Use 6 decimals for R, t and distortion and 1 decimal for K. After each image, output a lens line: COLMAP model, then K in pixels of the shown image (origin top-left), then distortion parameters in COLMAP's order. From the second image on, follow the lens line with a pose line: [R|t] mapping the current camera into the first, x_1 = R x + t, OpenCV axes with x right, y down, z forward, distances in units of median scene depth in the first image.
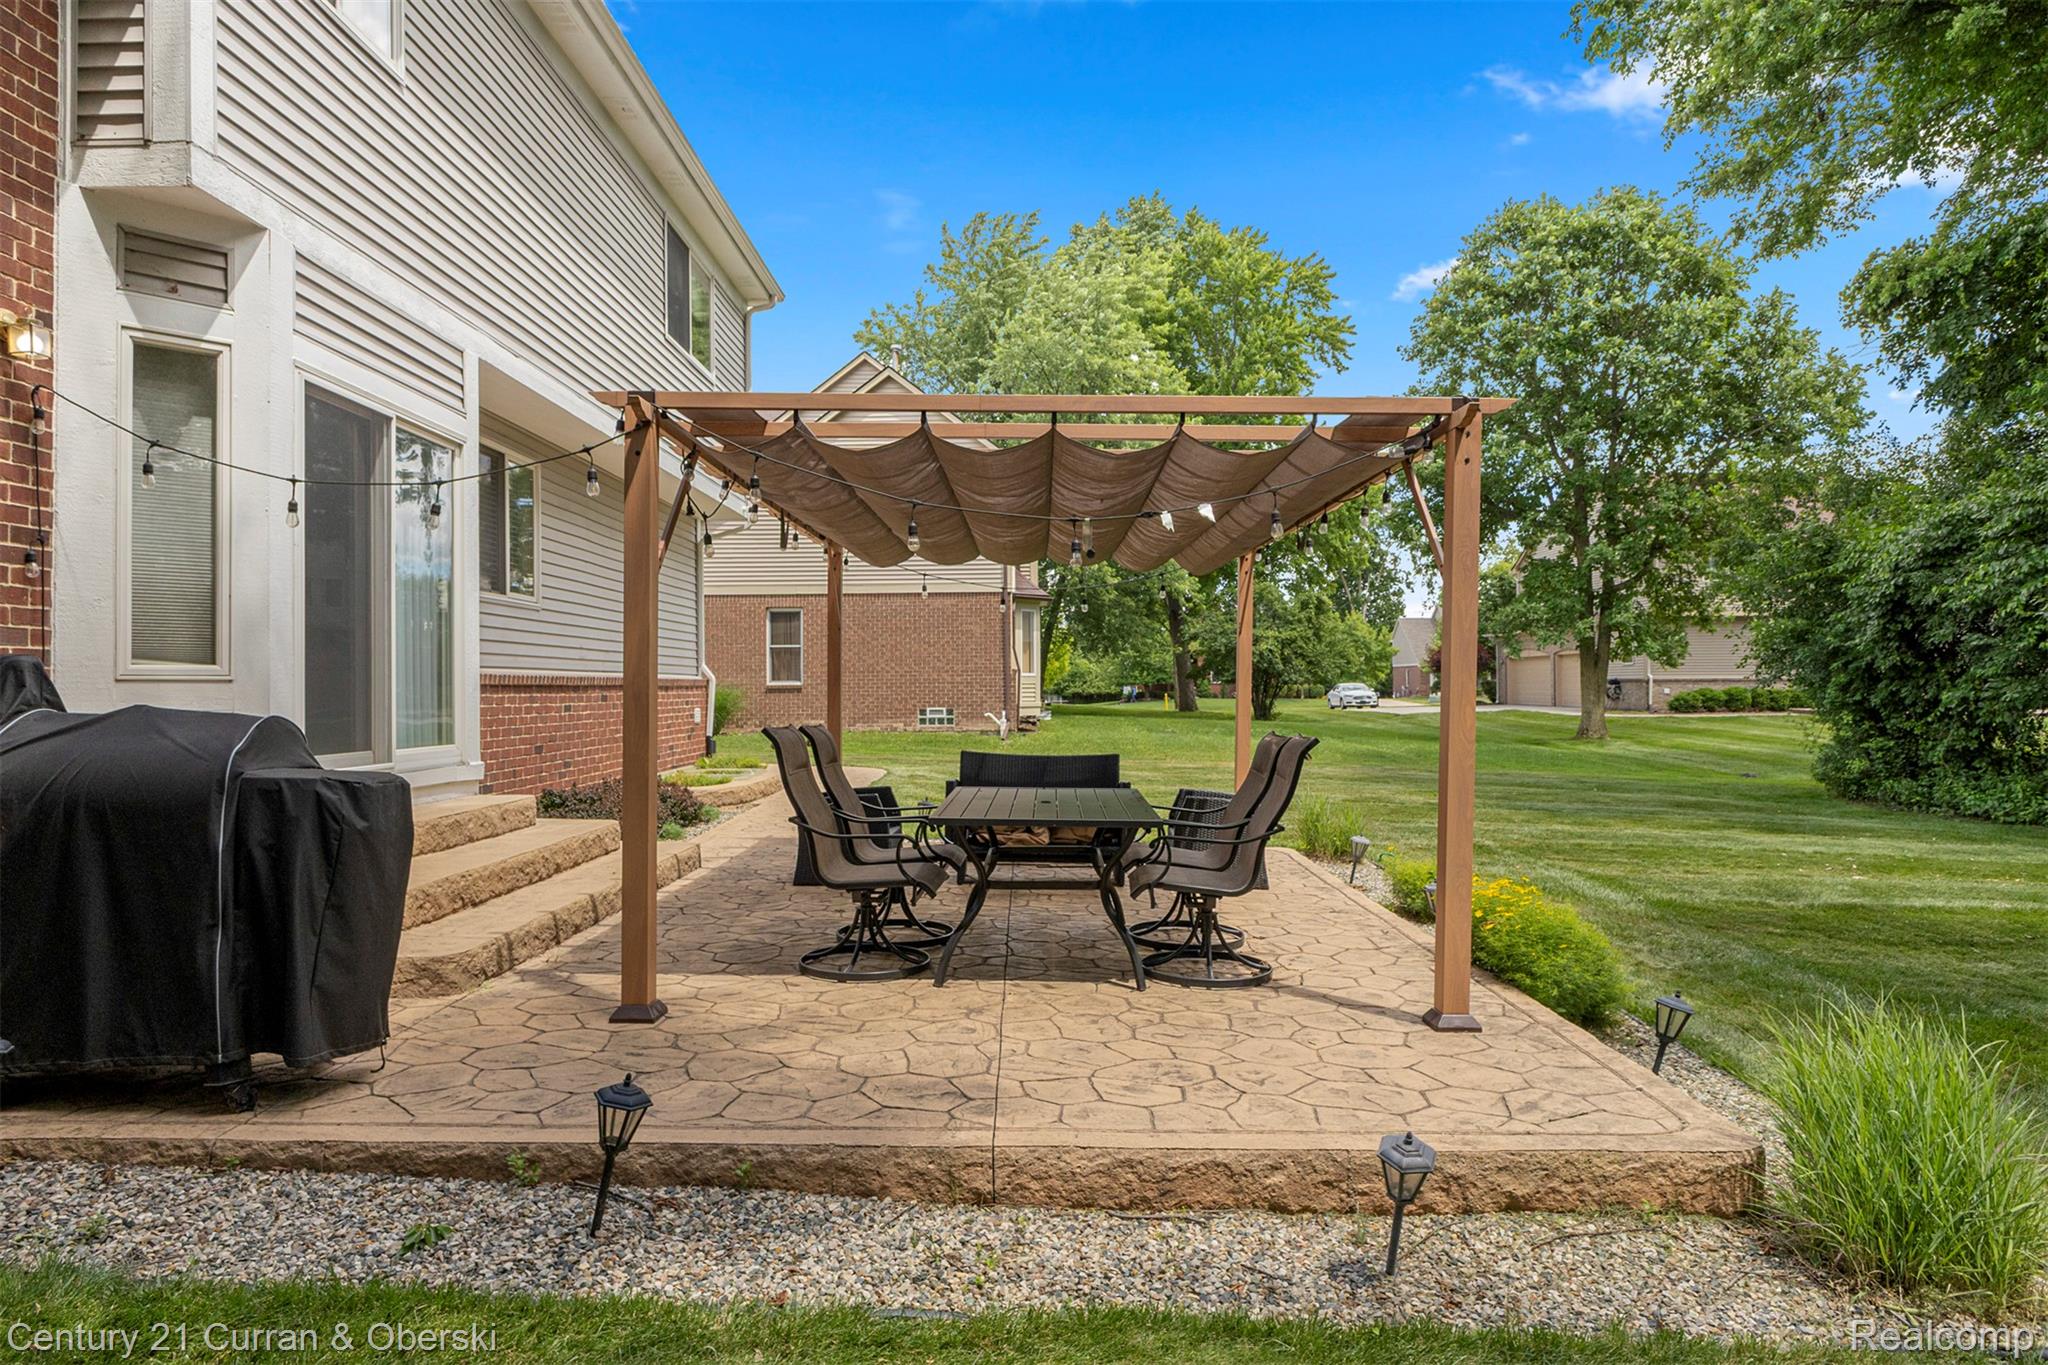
lens RADIAL K [[1236.2, 0, 1023.8], [0, 1236.2, 684.1], [0, 0, 1]] dist [-0.002107, 0.000936]
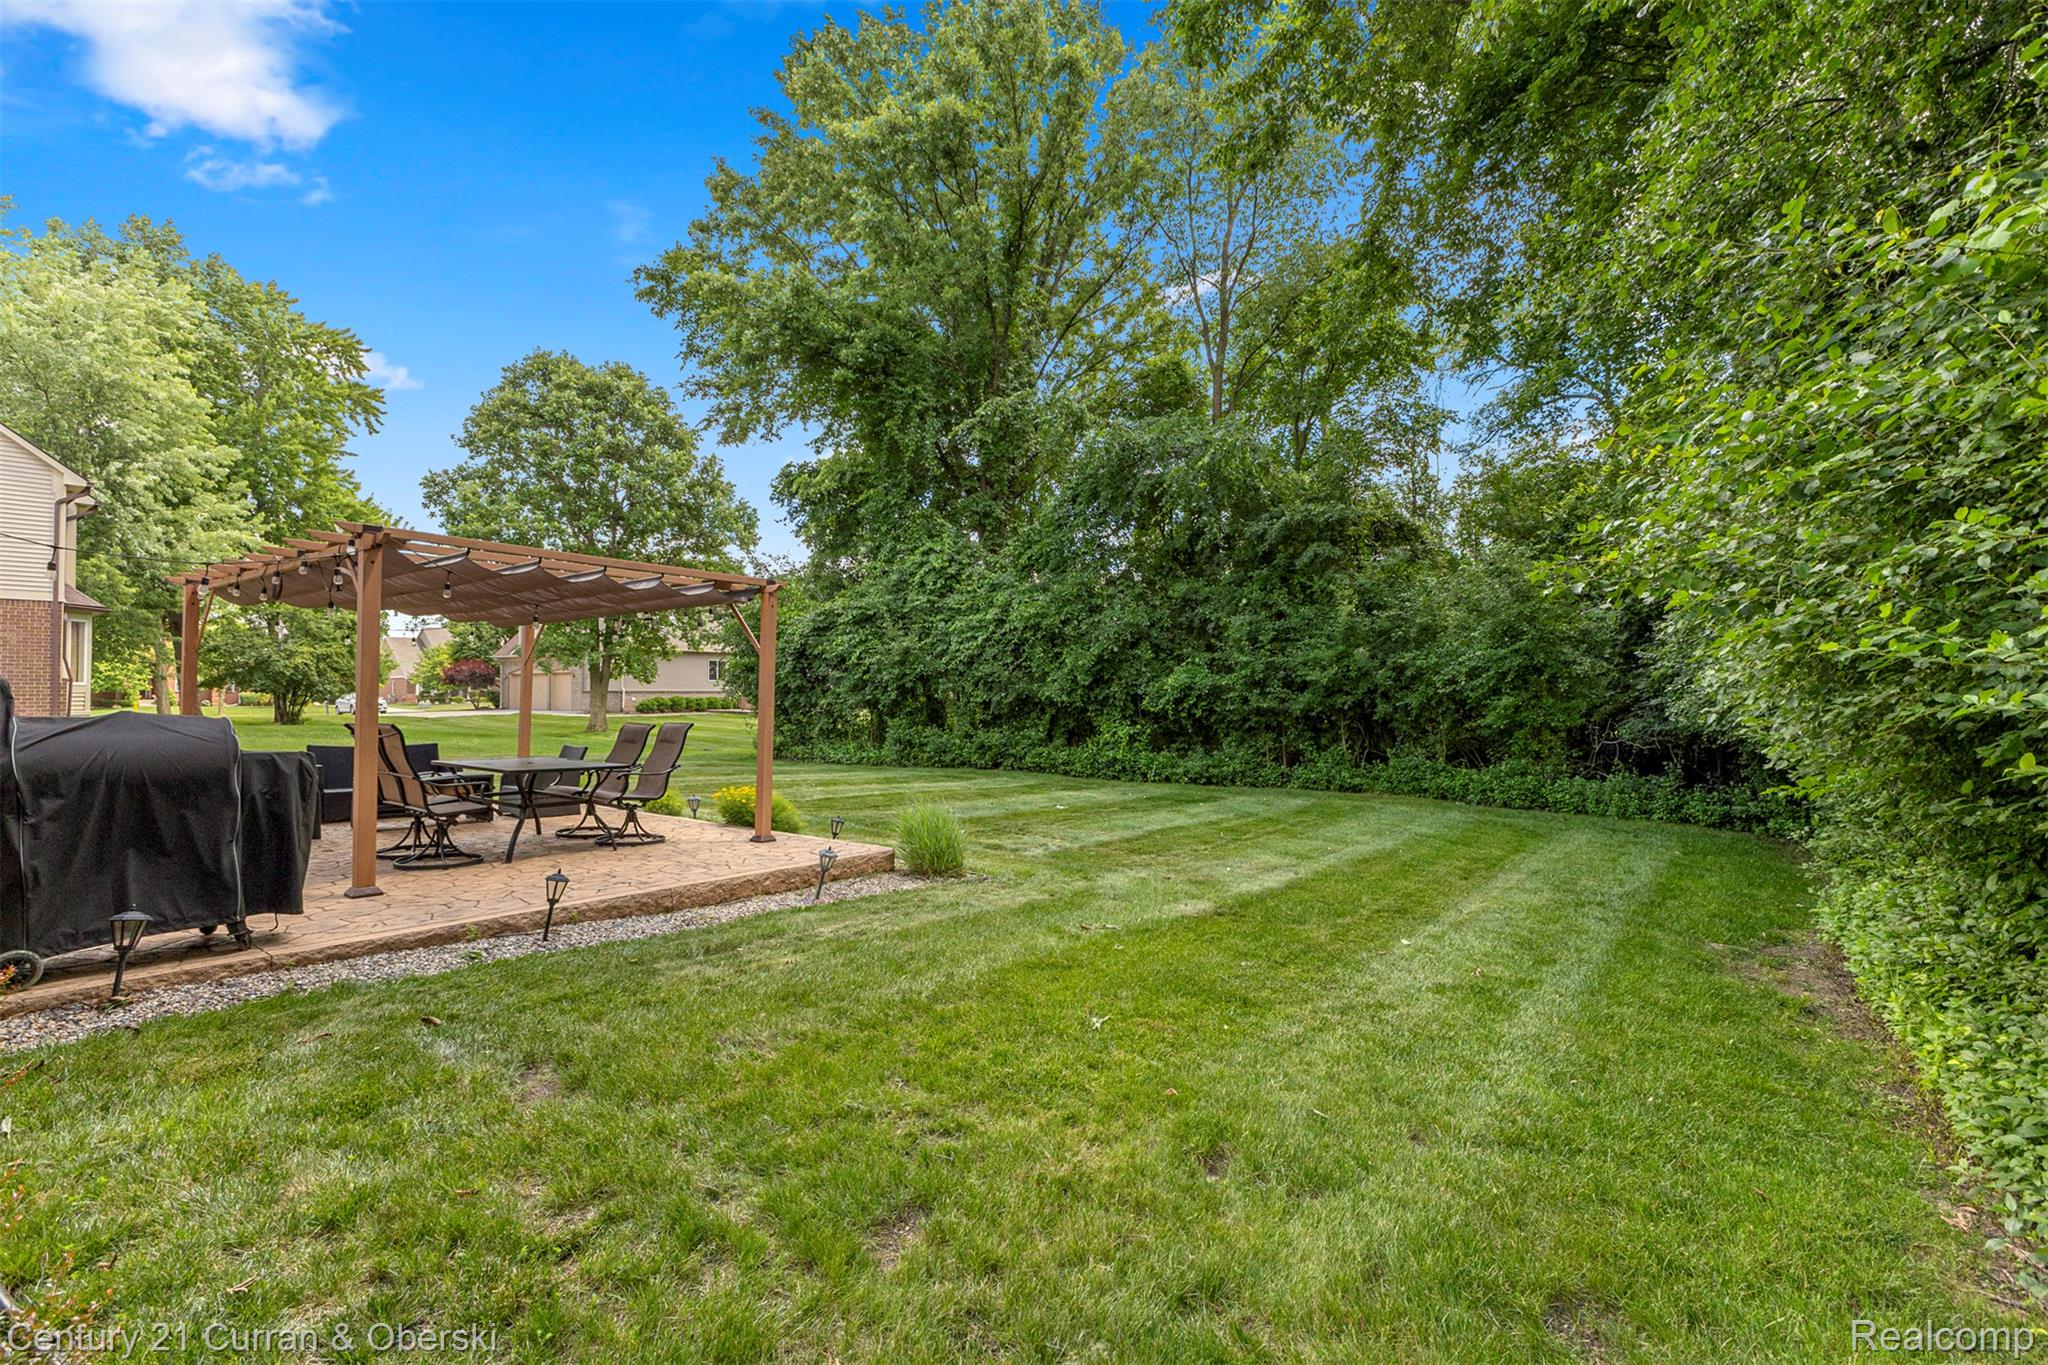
lens RADIAL K [[939.0, 0, 1023.2], [0, 939.0, 689.6], [0, 0, 1]] dist [-0.001008, 0.000001]
pose [[0.605327, 0.006733, 0.795949, -0.131169], [-0.003738, 0.999977, -0.005616, -0.001313], [-0.795968, 0.000424, 0.605338, -0.082237]]
